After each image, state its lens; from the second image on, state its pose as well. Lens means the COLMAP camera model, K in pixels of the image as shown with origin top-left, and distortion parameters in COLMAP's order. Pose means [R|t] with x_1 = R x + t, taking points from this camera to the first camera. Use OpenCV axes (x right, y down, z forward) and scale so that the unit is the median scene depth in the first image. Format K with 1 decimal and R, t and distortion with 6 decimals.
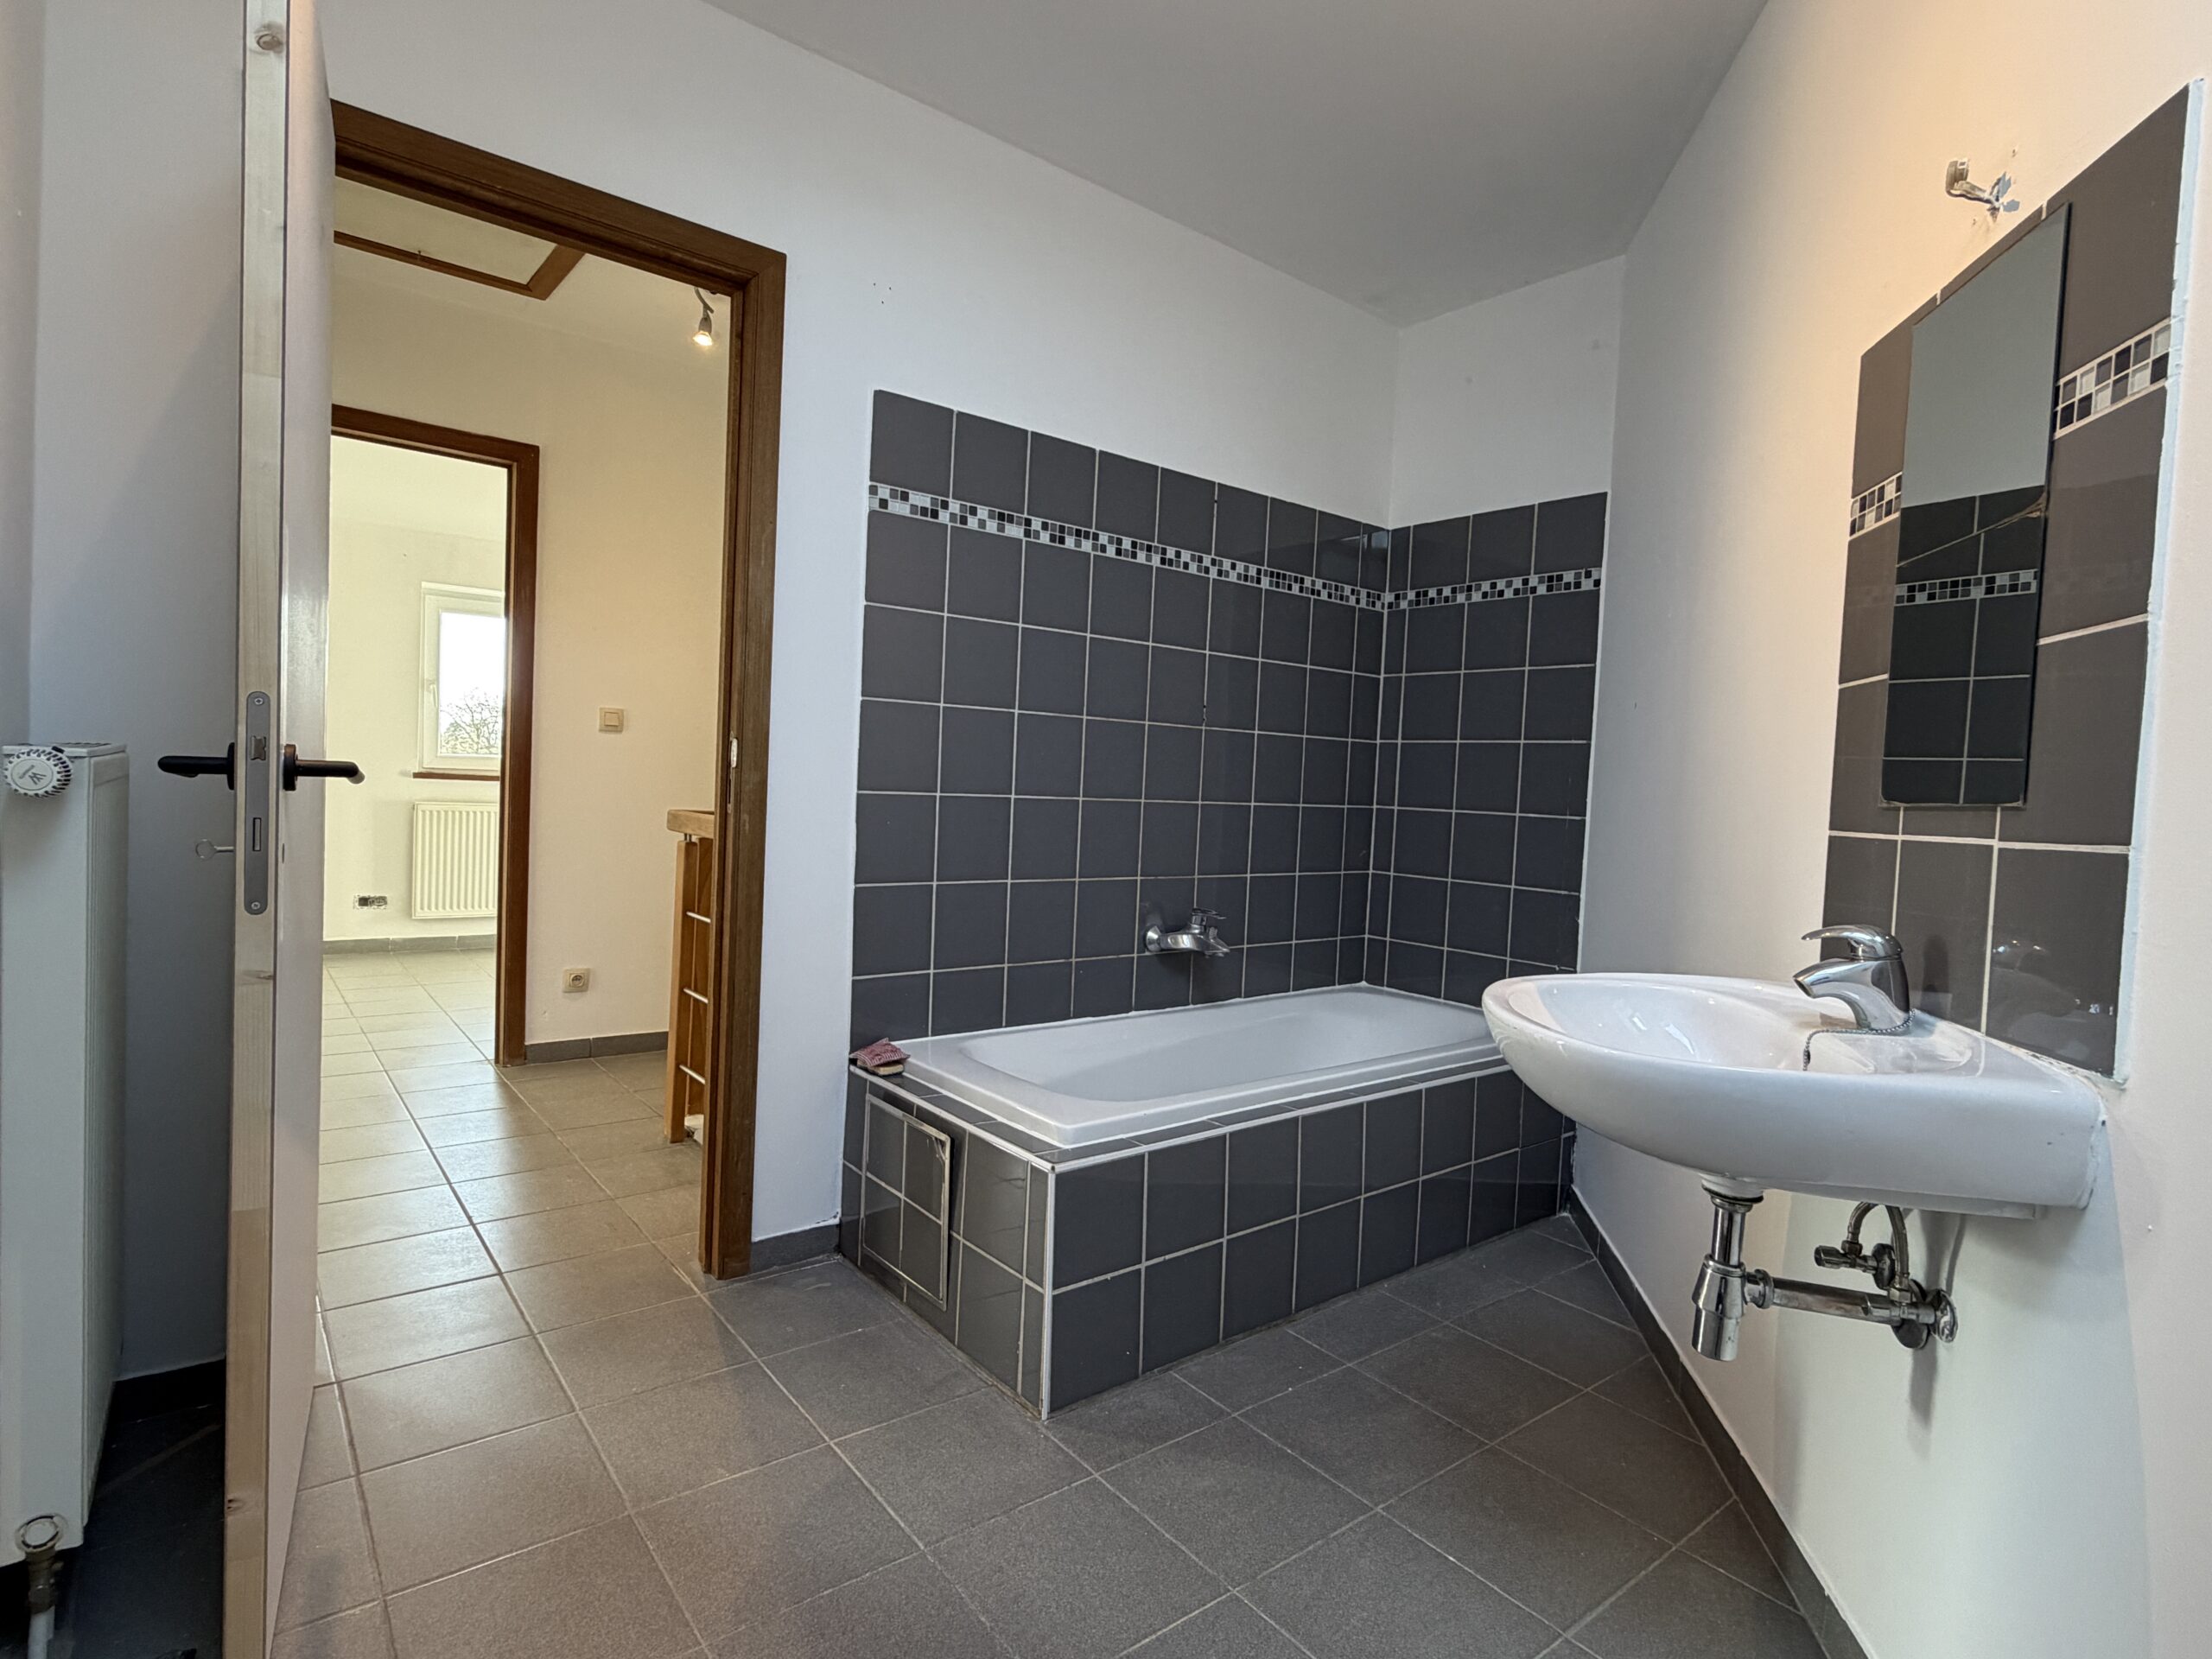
lens RADIAL K [[1146.1, 0, 1106.0], [0, 1146.1, 829.5], [0, 0, 1]] dist [0.003063, 0.000005]
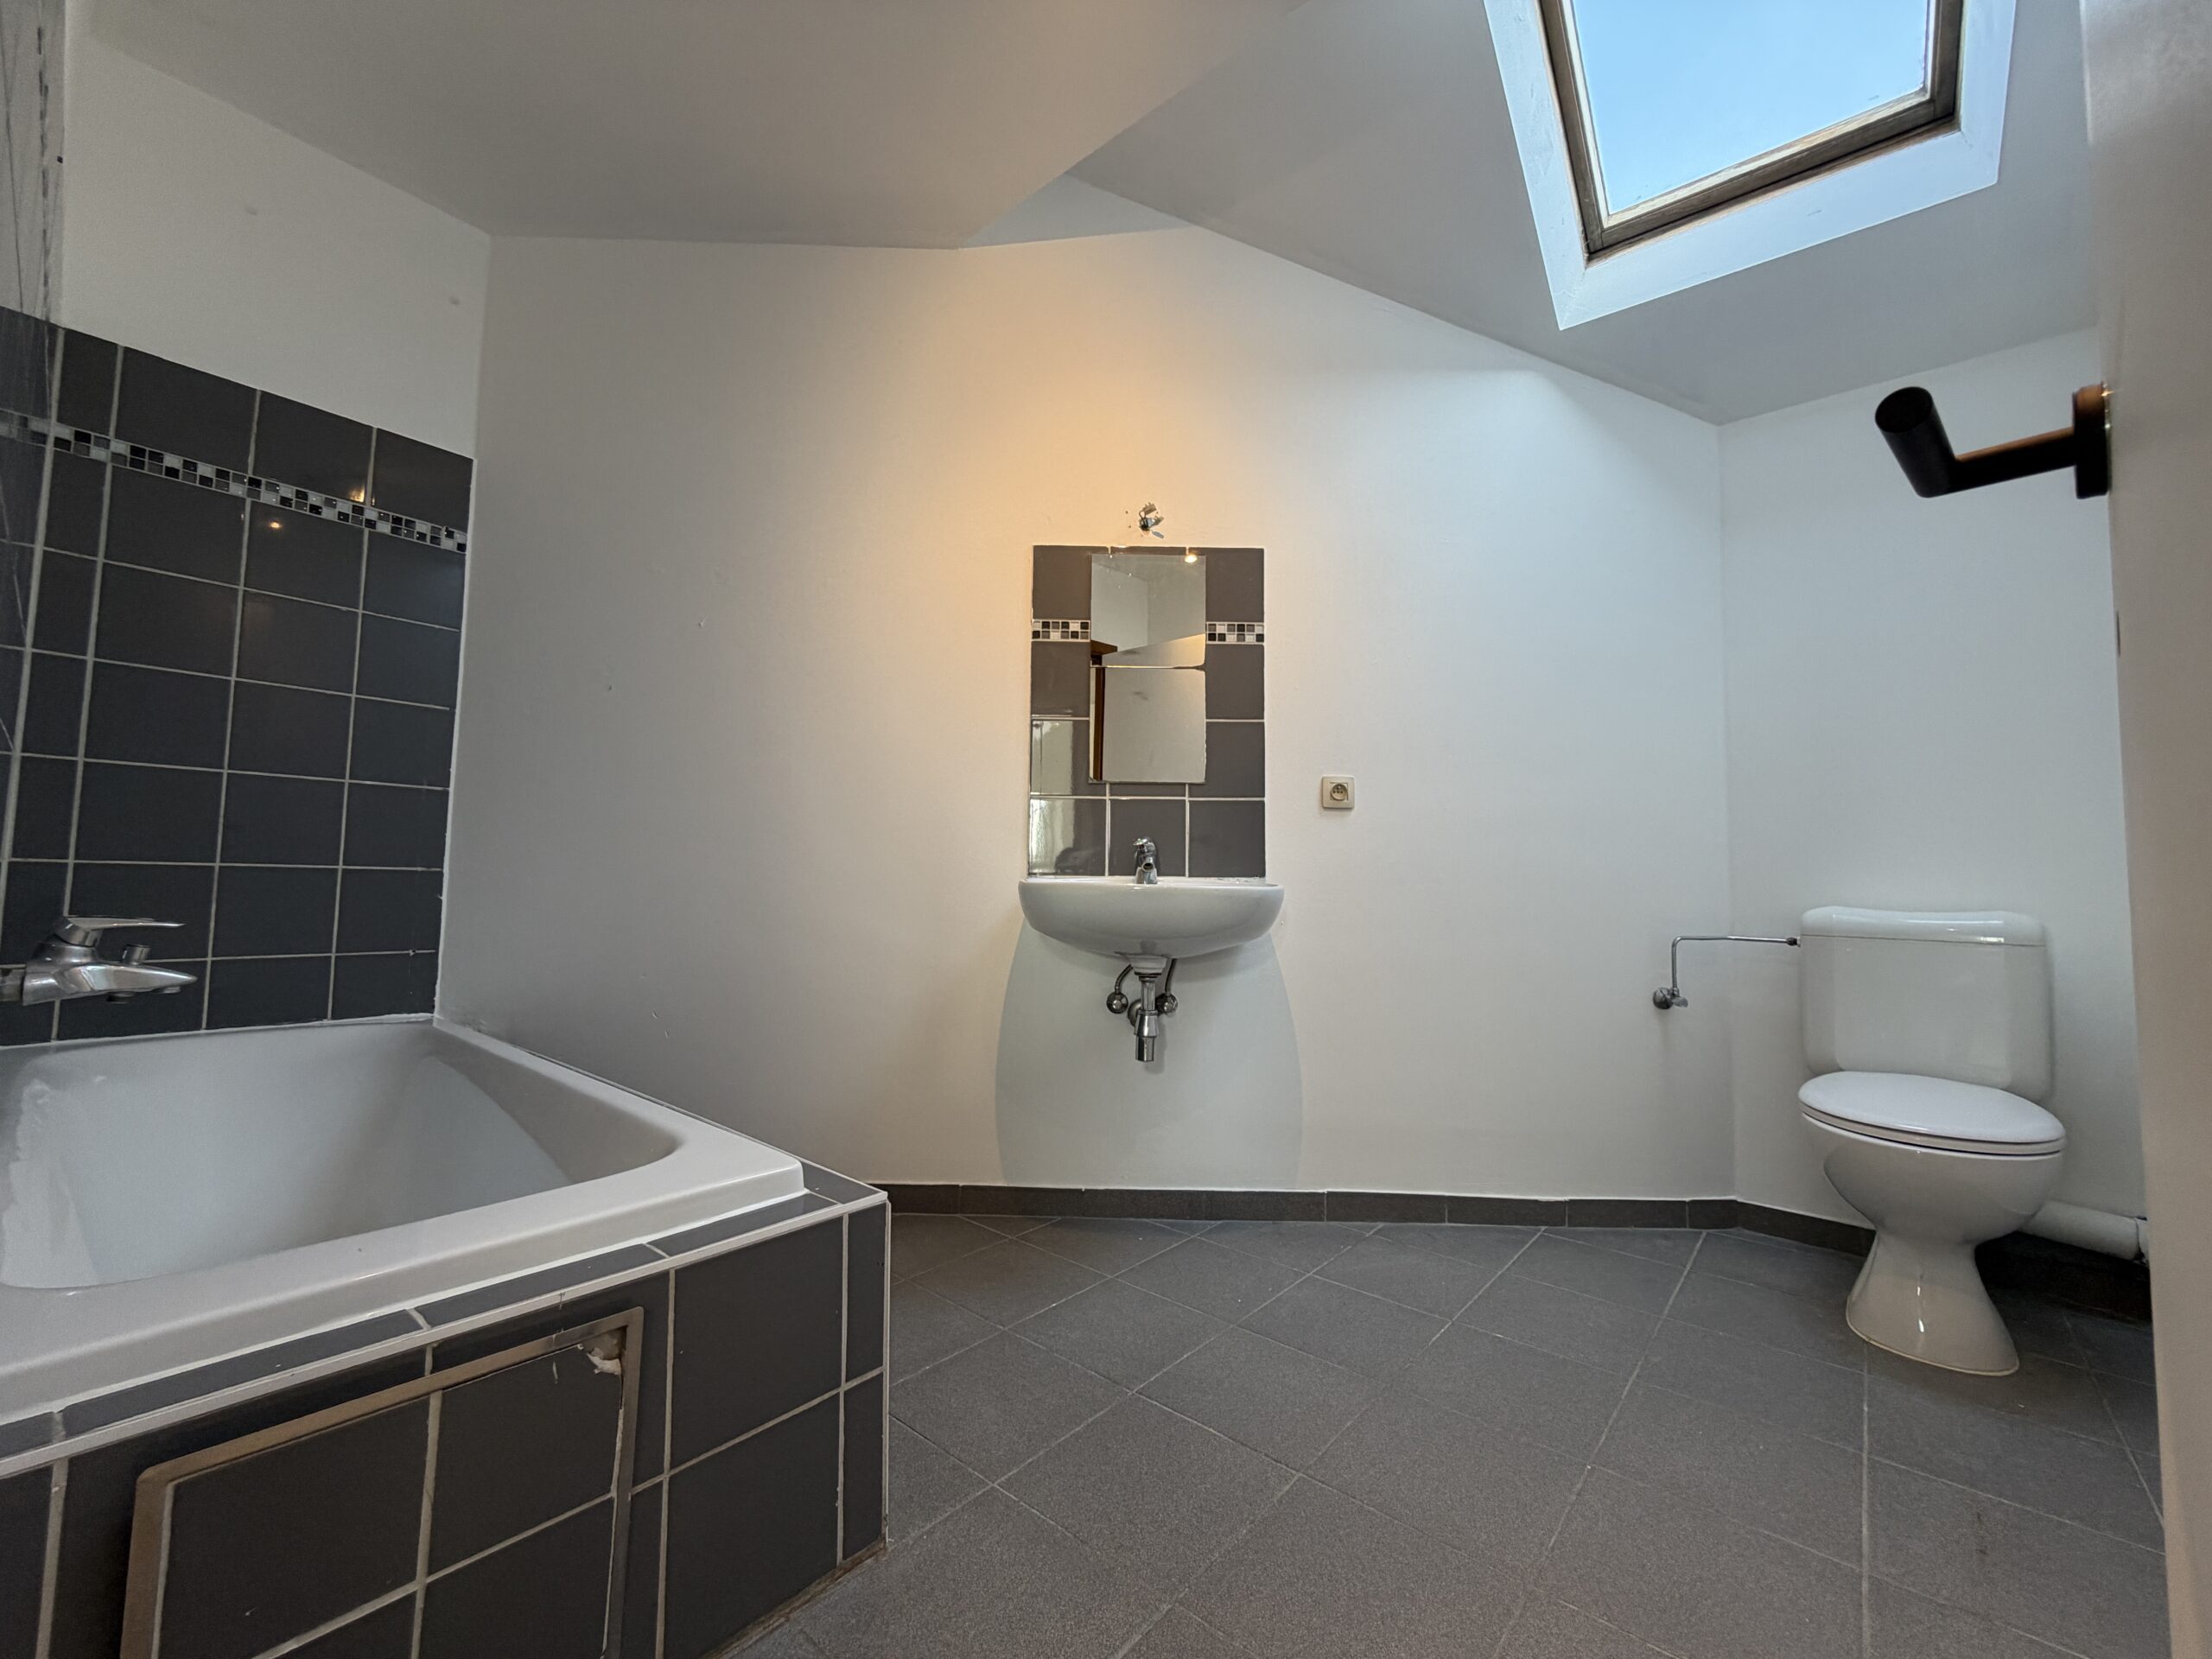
lens RADIAL K [[893.4, 0, 1106.0], [0, 893.4, 829.5], [0, 0, 1]] dist [0.008996, 0.000274]
pose [[-0.201065, 0.012179, 0.979502, -0.423997], [0.012272, 0.999876, -0.009913, 0.038123], [-0.979501, 0.010027, -0.201189, 0.623228]]
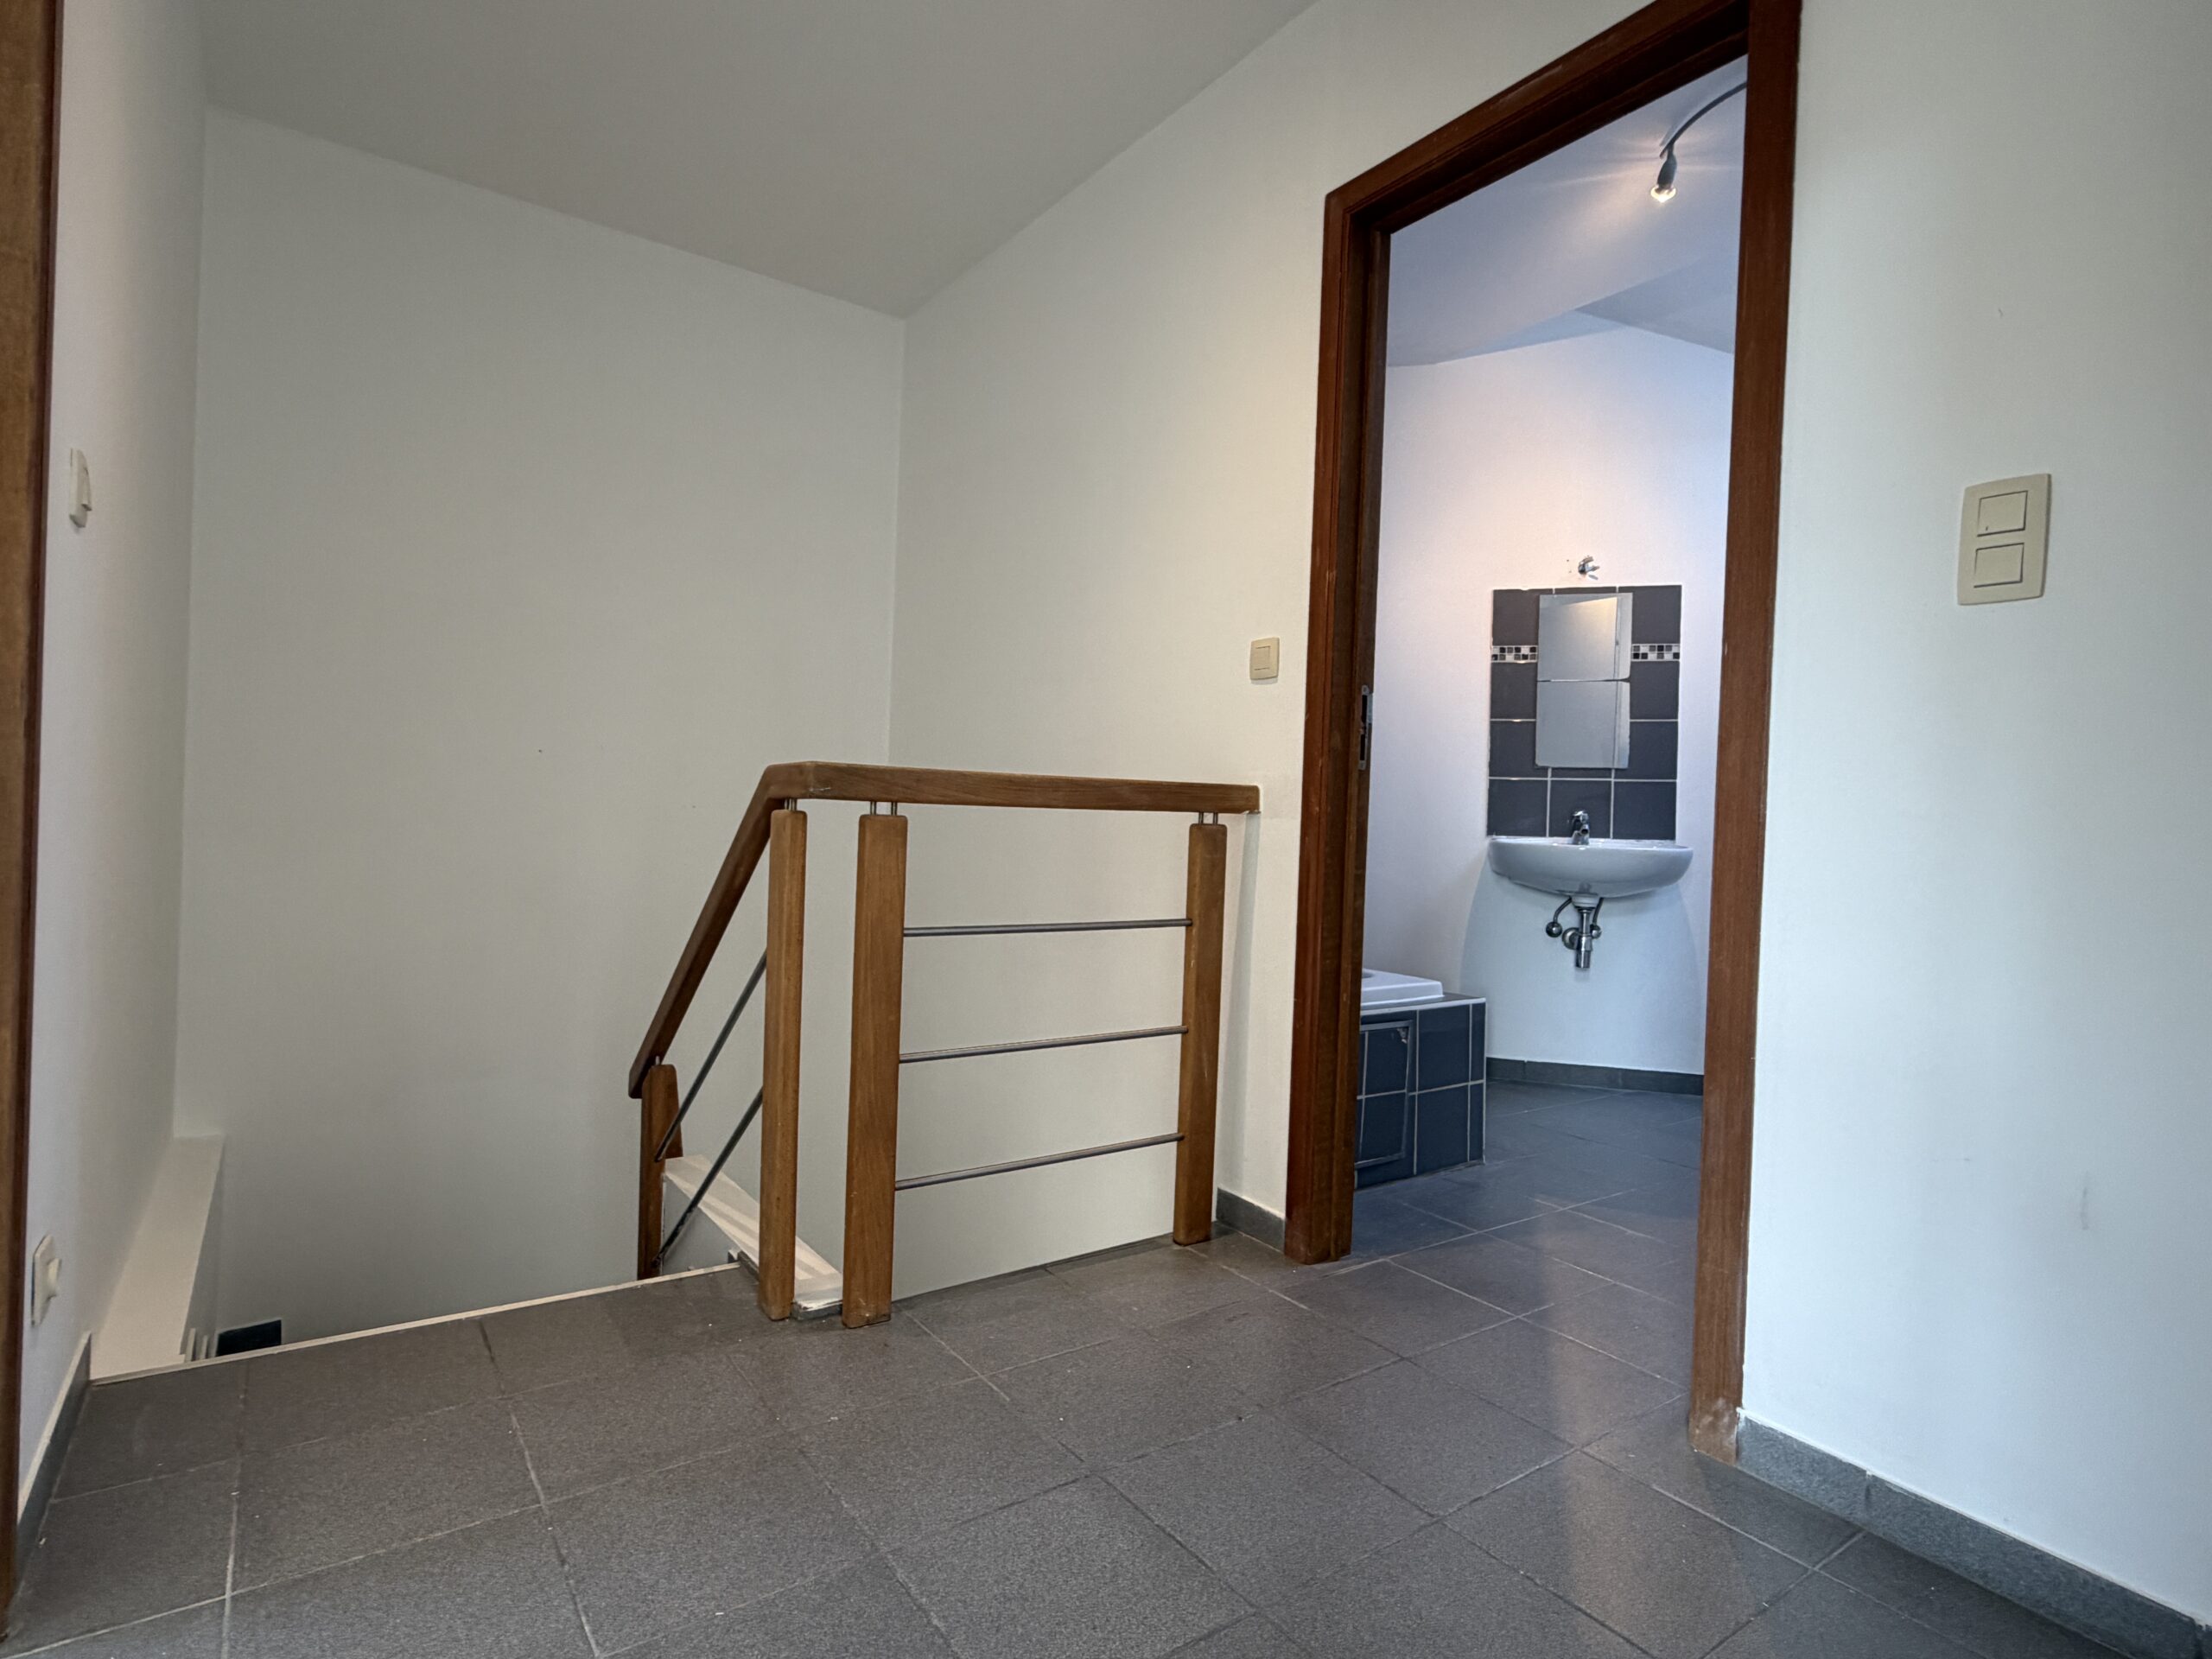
lens RADIAL K [[1146.1, 0, 1106.0], [0, 1146.1, 829.5], [0, 0, 1]] dist [0.003063, 0.000005]
pose [[0.051076, -0.055304, 0.997162, -1.022581], [0.011247, 0.998434, 0.054798, -0.016688], [-0.998631, 0.008416, 0.051618, 0.909936]]
